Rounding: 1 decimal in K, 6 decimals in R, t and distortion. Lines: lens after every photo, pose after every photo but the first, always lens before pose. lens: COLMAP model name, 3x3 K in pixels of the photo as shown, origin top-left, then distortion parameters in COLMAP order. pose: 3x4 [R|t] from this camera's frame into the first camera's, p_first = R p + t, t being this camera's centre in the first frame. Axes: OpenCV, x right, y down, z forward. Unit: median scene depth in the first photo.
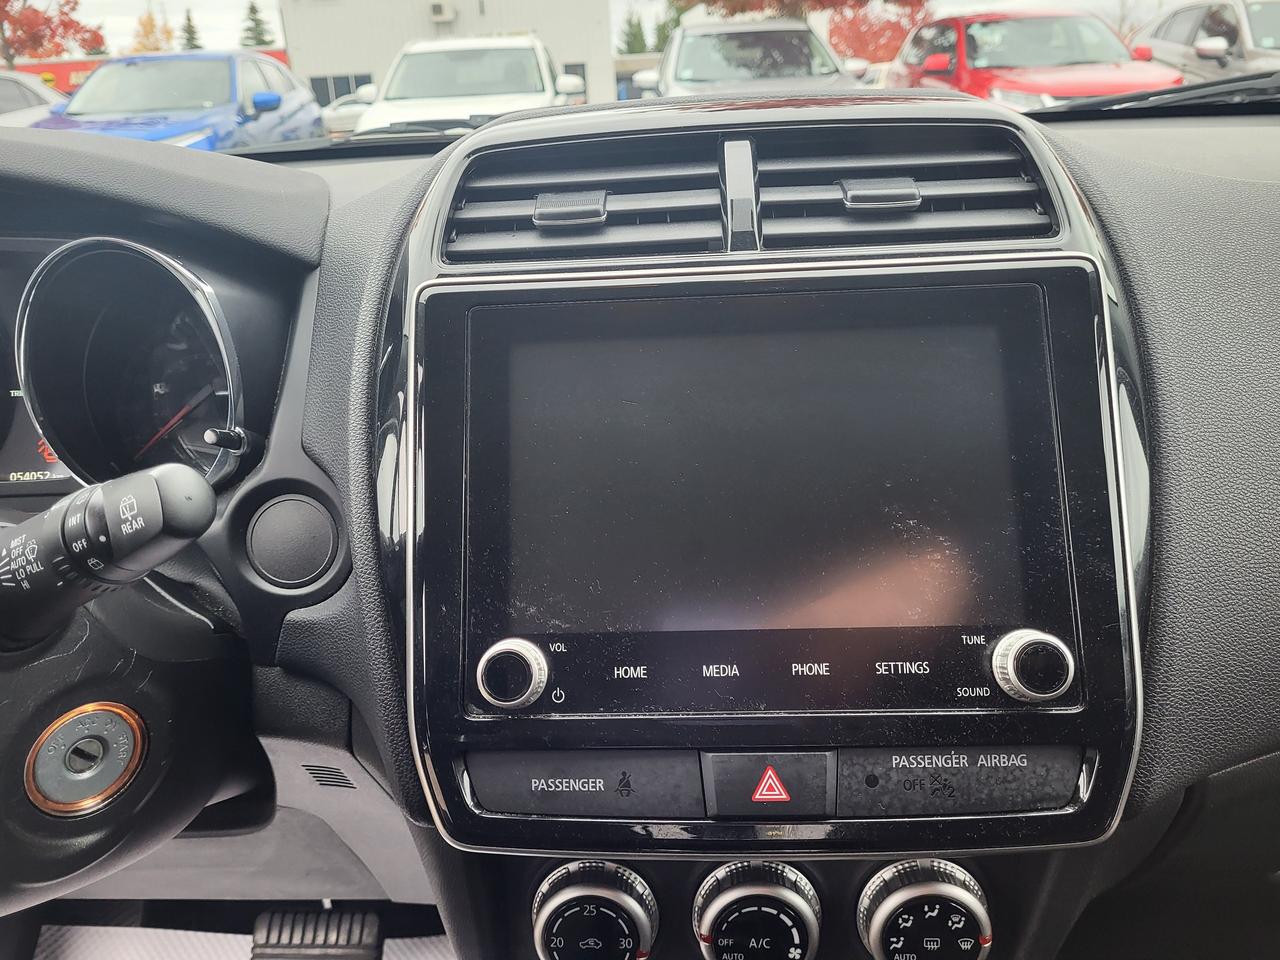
lens RADIAL K [[1002.6, 0, 635.3], [0, 1002.6, 455.9], [0, 0, 1]] dist [0.011058, -0.005442]
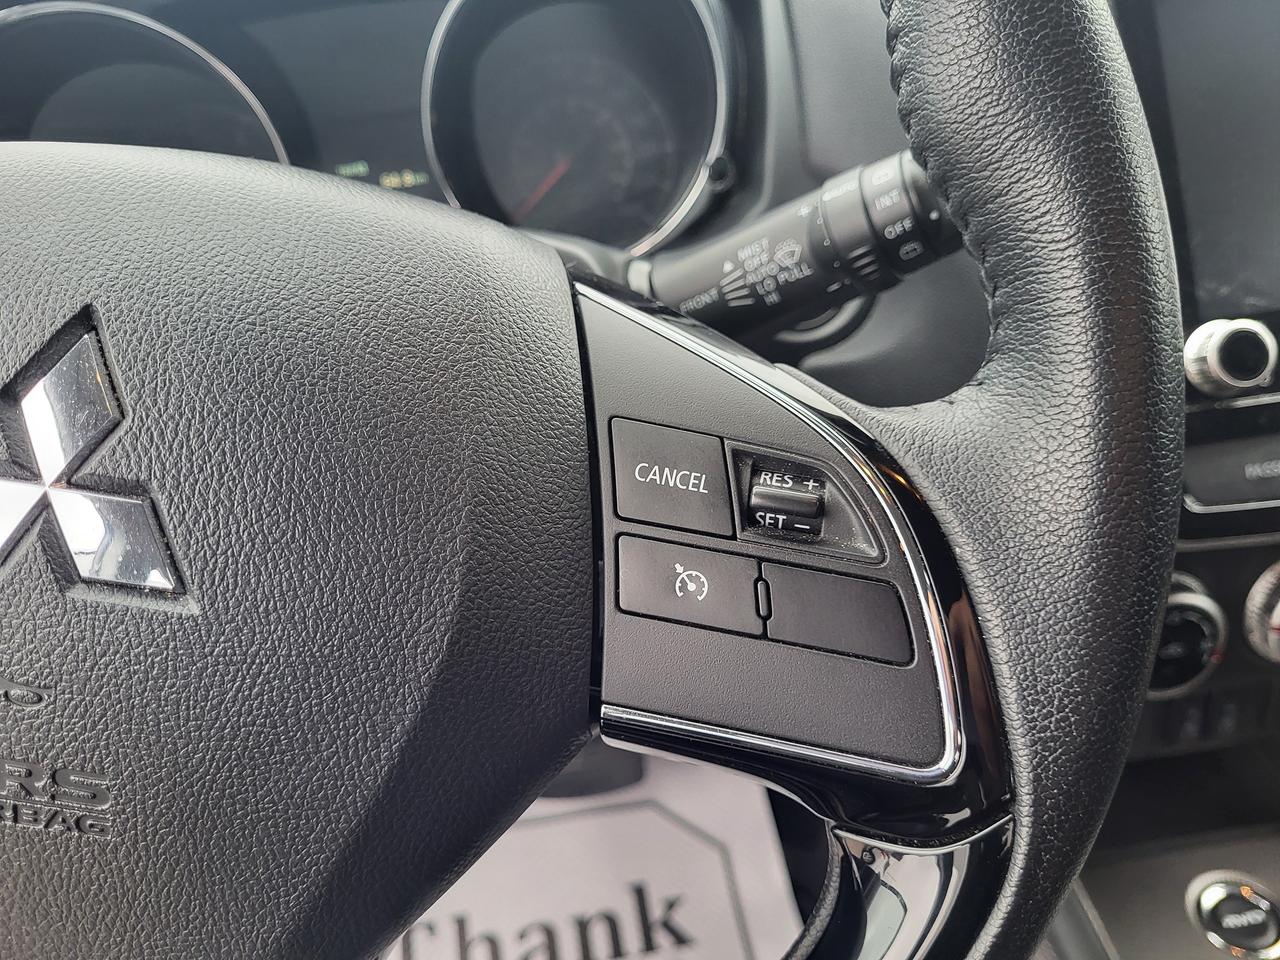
lens RADIAL K [[1030.3, 0, 648.5], [0, 1030.3, 460.4], [0, 0, 1]] dist [-0.011480, -0.003091]
pose [[0.989615, -0.118901, 0.080778, -0.615542], [0.103874, 0.979971, 0.169904, 0.079662], [-0.099362, -0.159749, 0.982144, 0.091734]]
